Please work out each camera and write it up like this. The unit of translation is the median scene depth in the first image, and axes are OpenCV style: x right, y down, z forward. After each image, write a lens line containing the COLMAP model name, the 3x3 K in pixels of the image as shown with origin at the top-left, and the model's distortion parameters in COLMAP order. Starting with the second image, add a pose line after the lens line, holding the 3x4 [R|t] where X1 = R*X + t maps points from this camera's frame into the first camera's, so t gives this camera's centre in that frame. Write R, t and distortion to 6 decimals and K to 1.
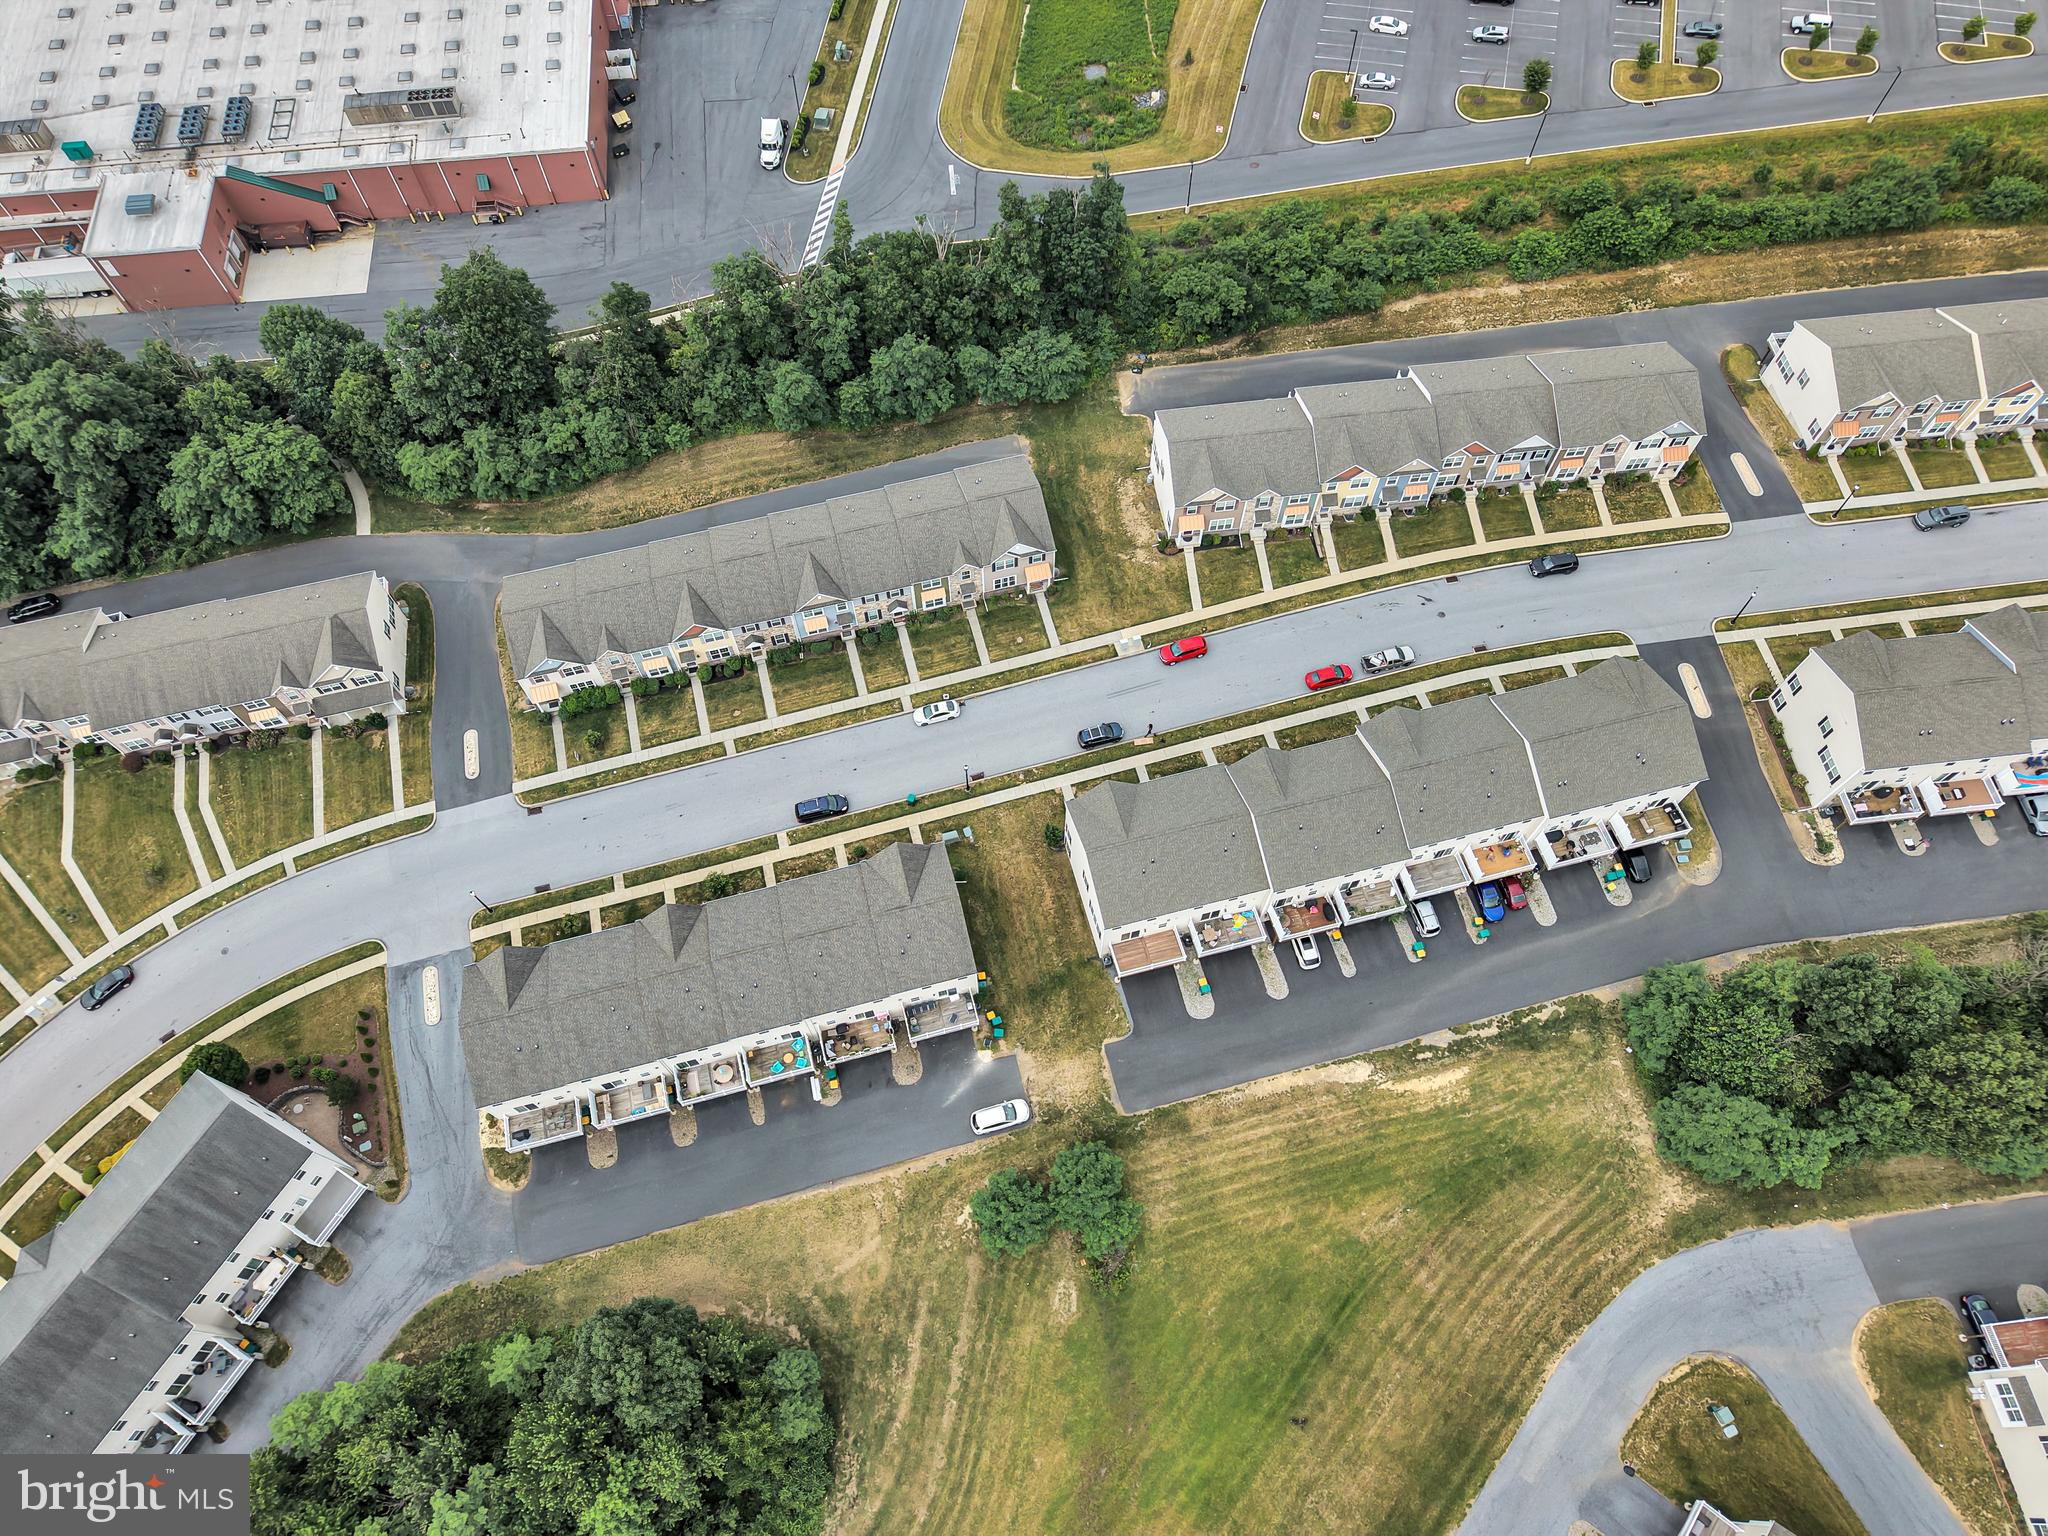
lens RADIAL K [[1367.2, 0, 1014.8], [0, 1367.2, 766.3], [0, 0, 1]] dist [0.028591, -0.030572]
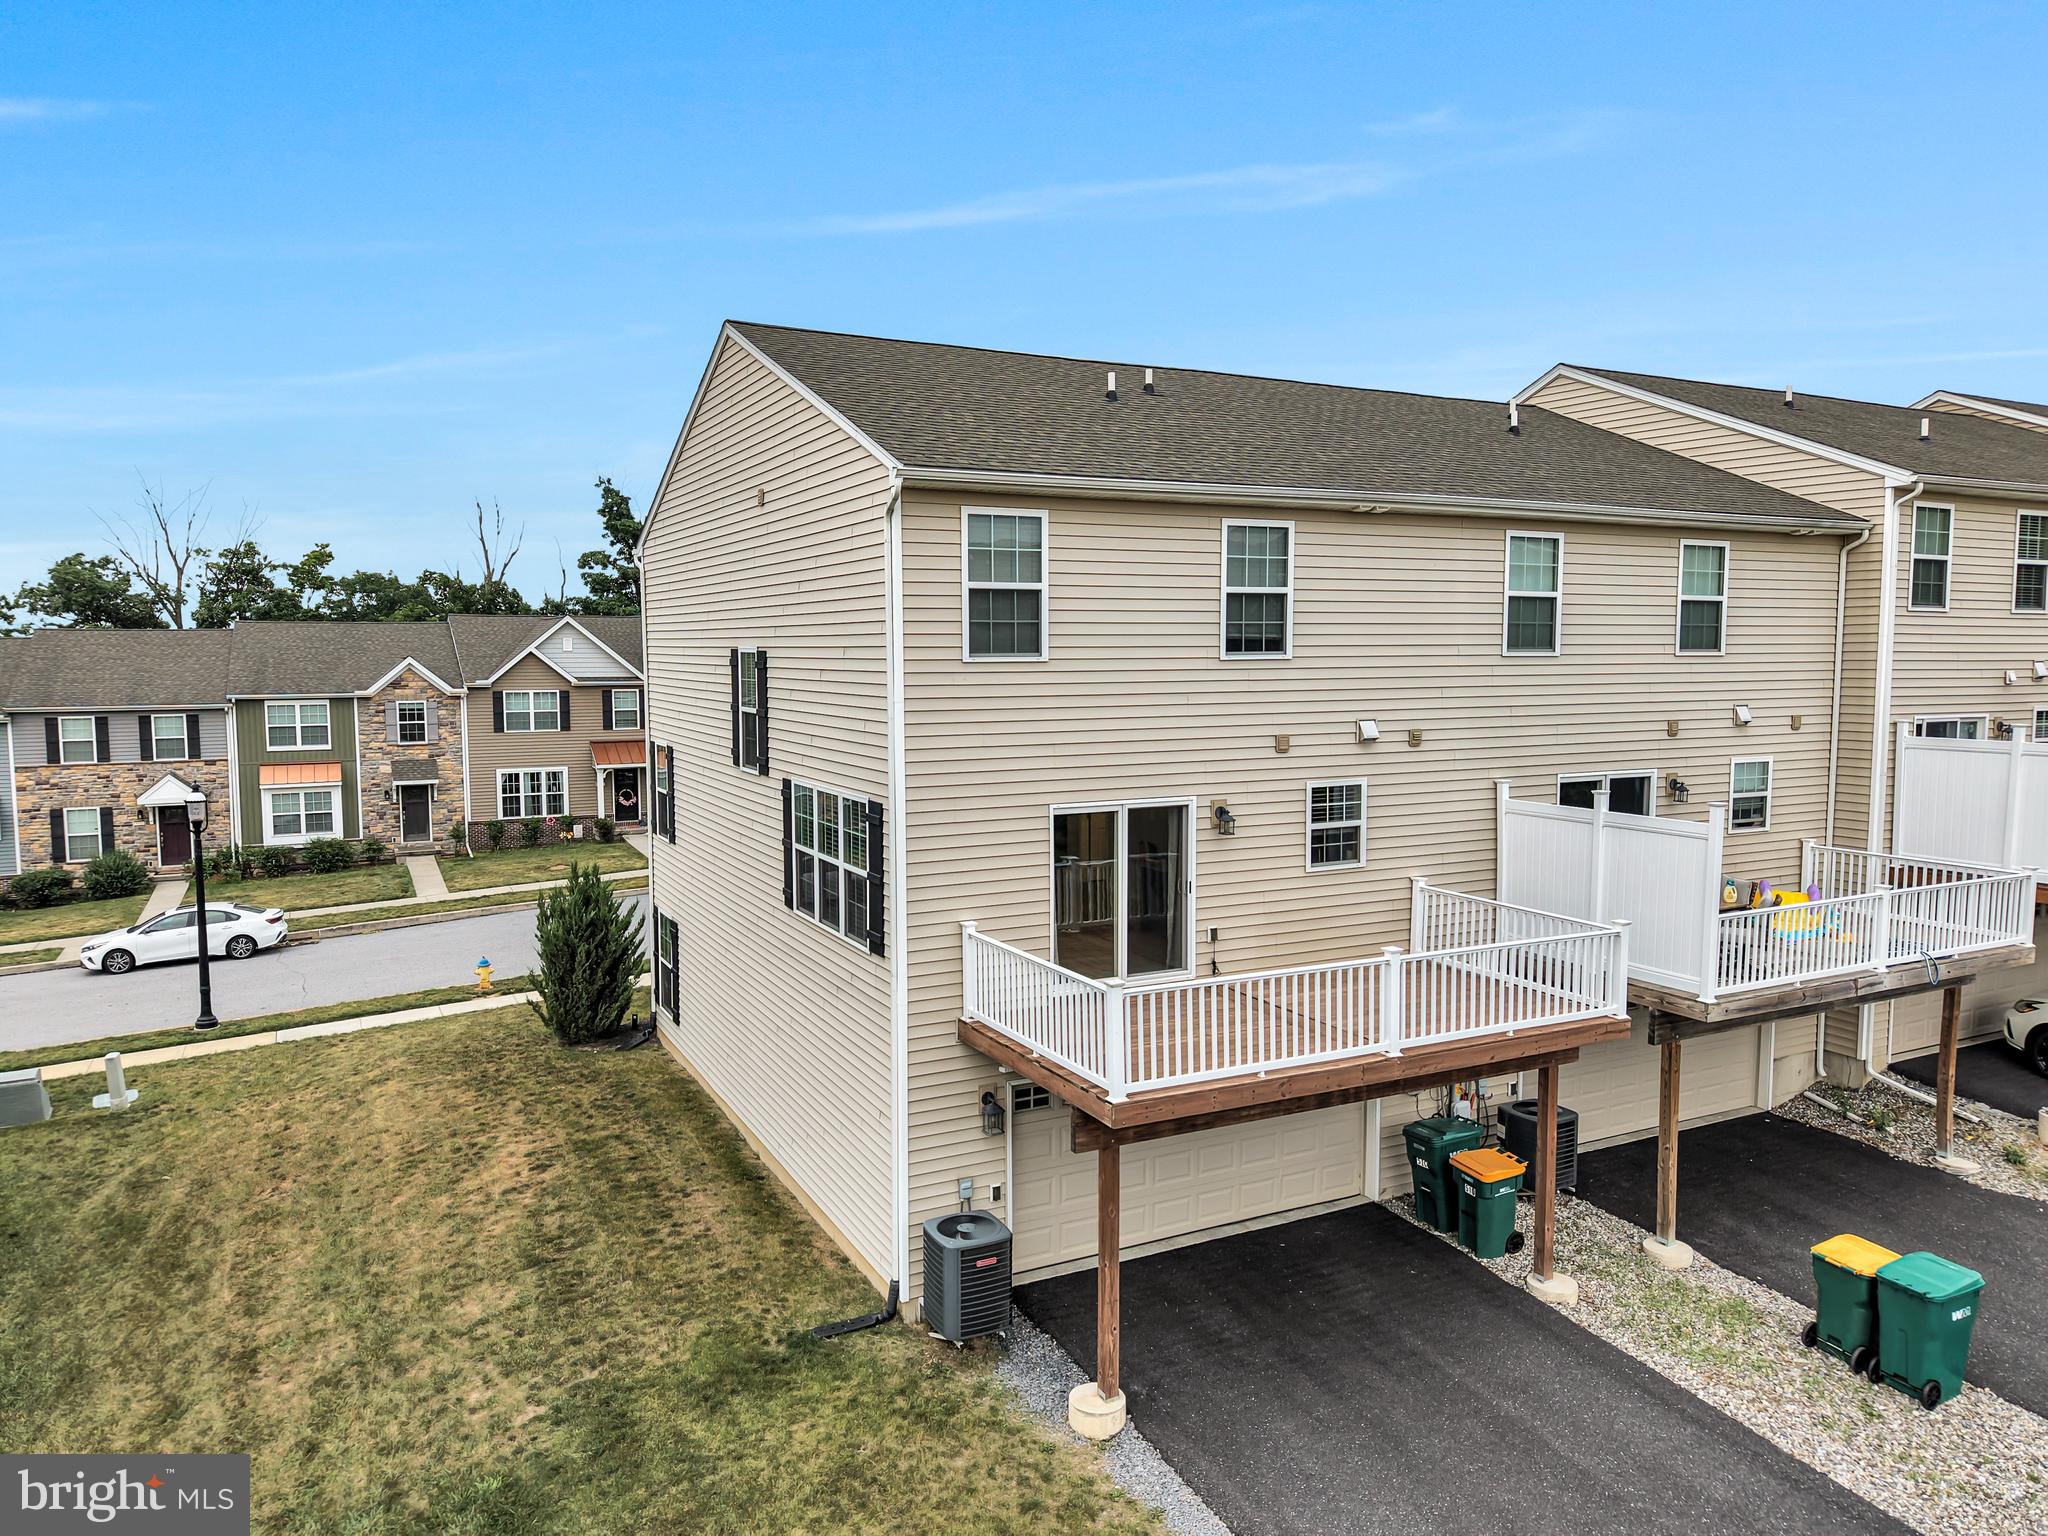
lens RADIAL K [[1367.2, 0, 1014.8], [0, 1367.2, 766.3], [0, 0, 1]] dist [0.028591, -0.030572]
pose [[0.978315, -0.013822, 0.206662, 0.051820], [0.181732, 0.535957, -0.824454, 0.223943], [-0.099366, 0.844132, 0.526846, 0.955599]]
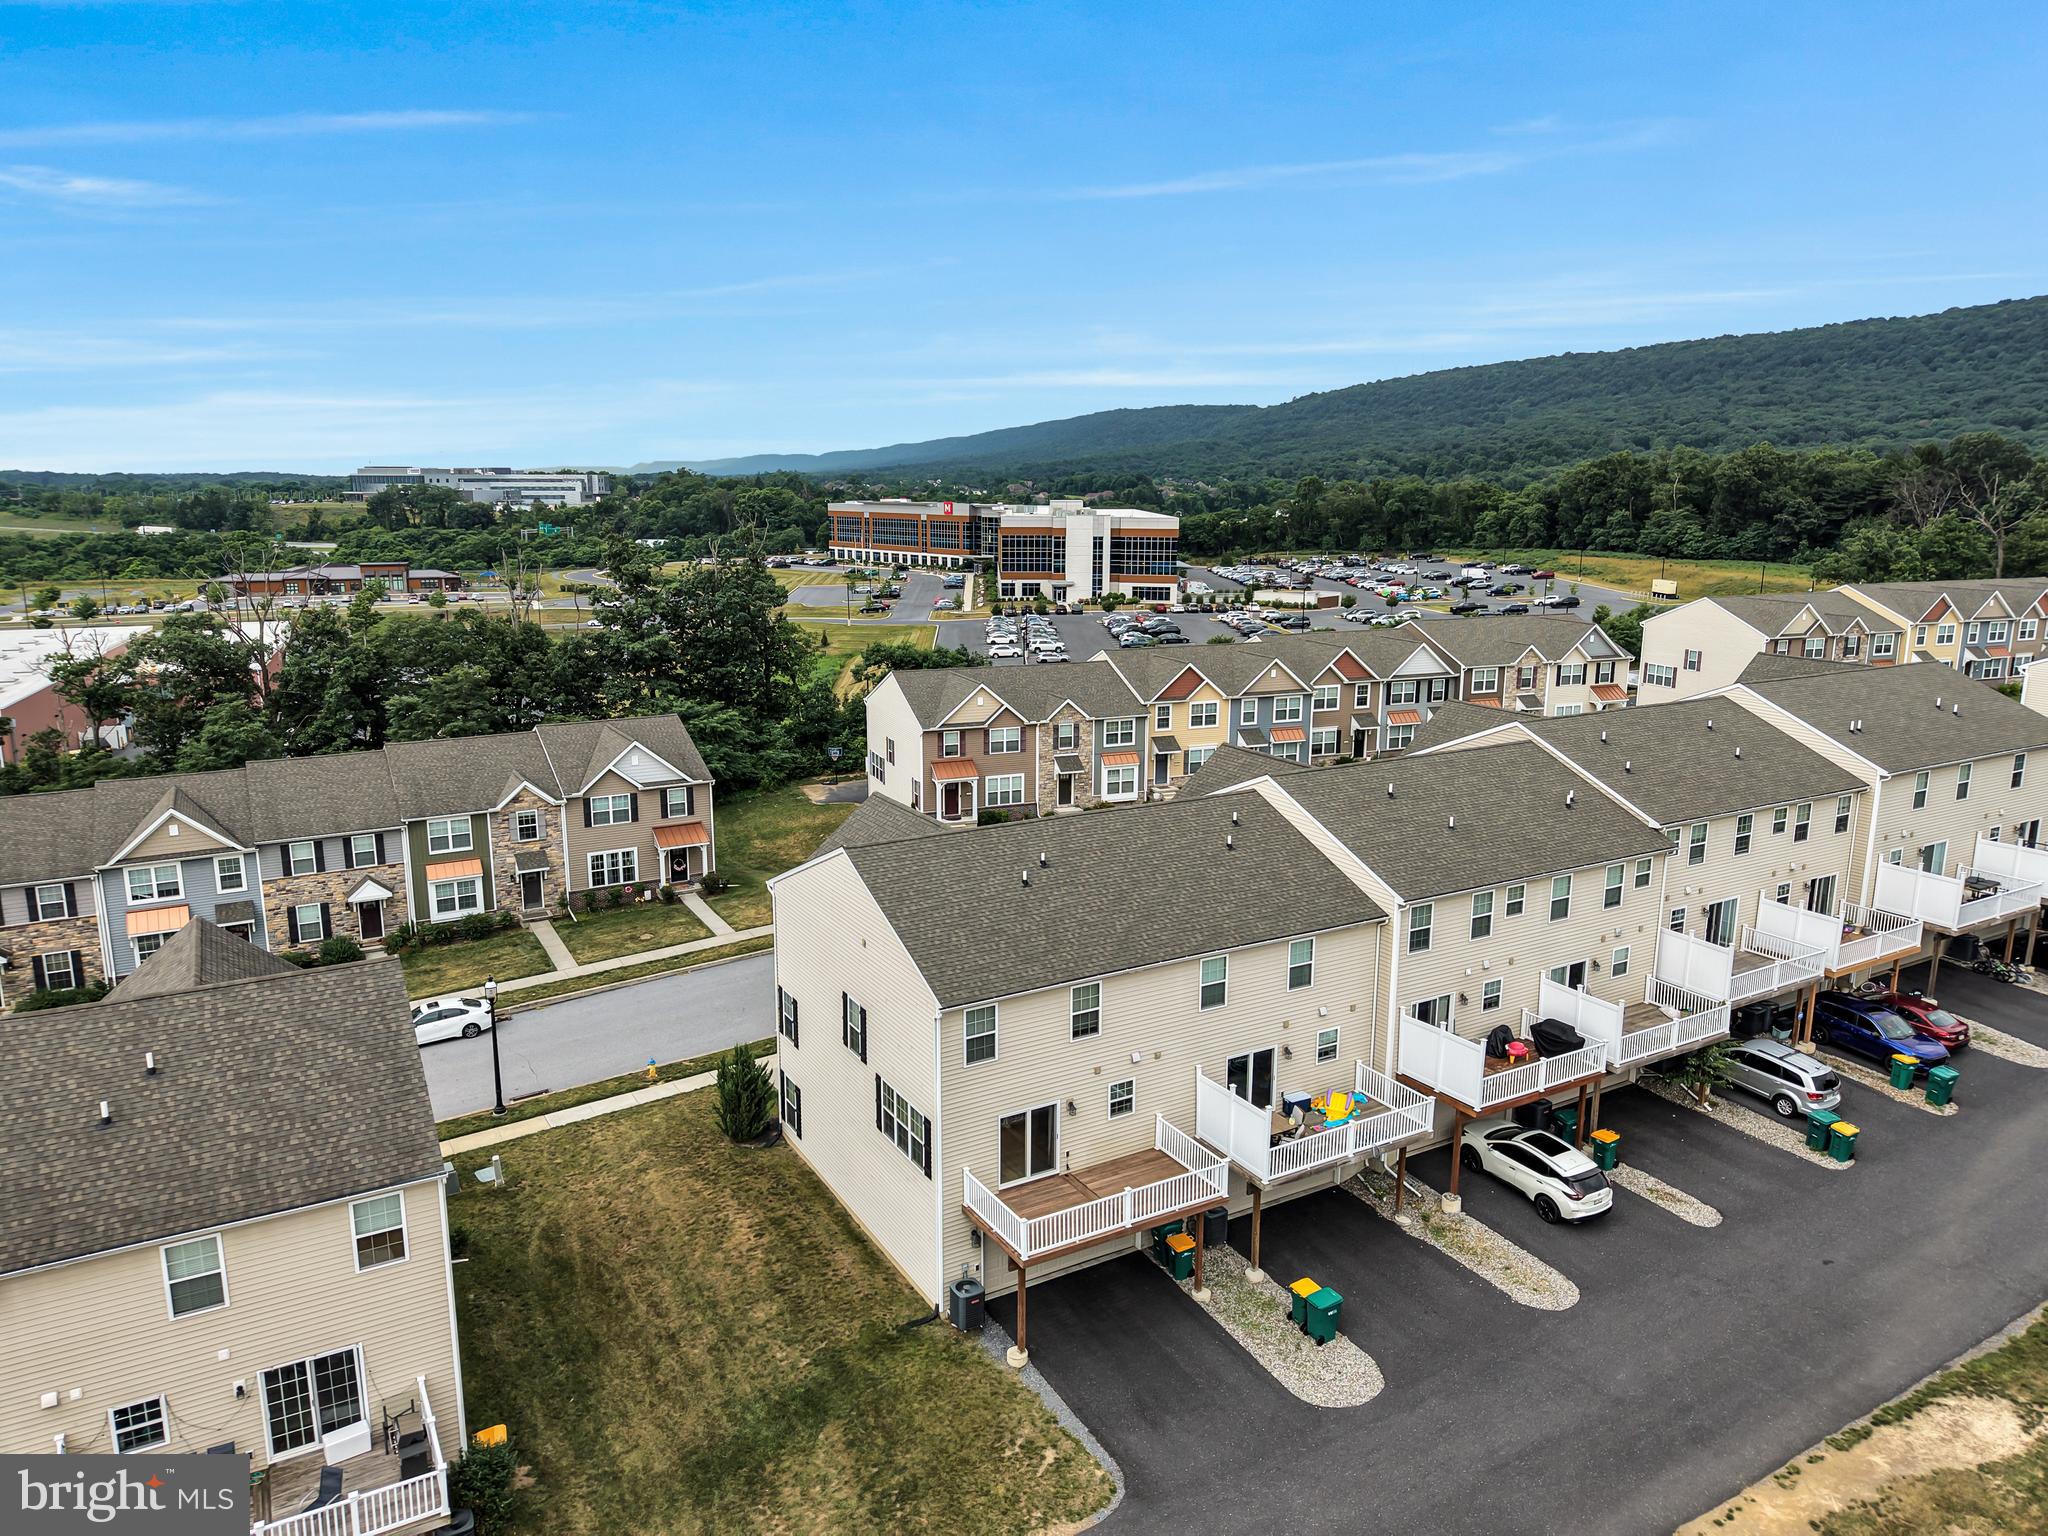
lens RADIAL K [[1367.2, 0, 1014.8], [0, 1367.2, 766.3], [0, 0, 1]] dist [0.028591, -0.030572]
pose [[0.965794, -0.046358, 0.255134, 0.010300], [0.226473, 0.630013, -0.742828, 0.301482], [-0.126302, 0.775199, 0.618962, 0.775816]]
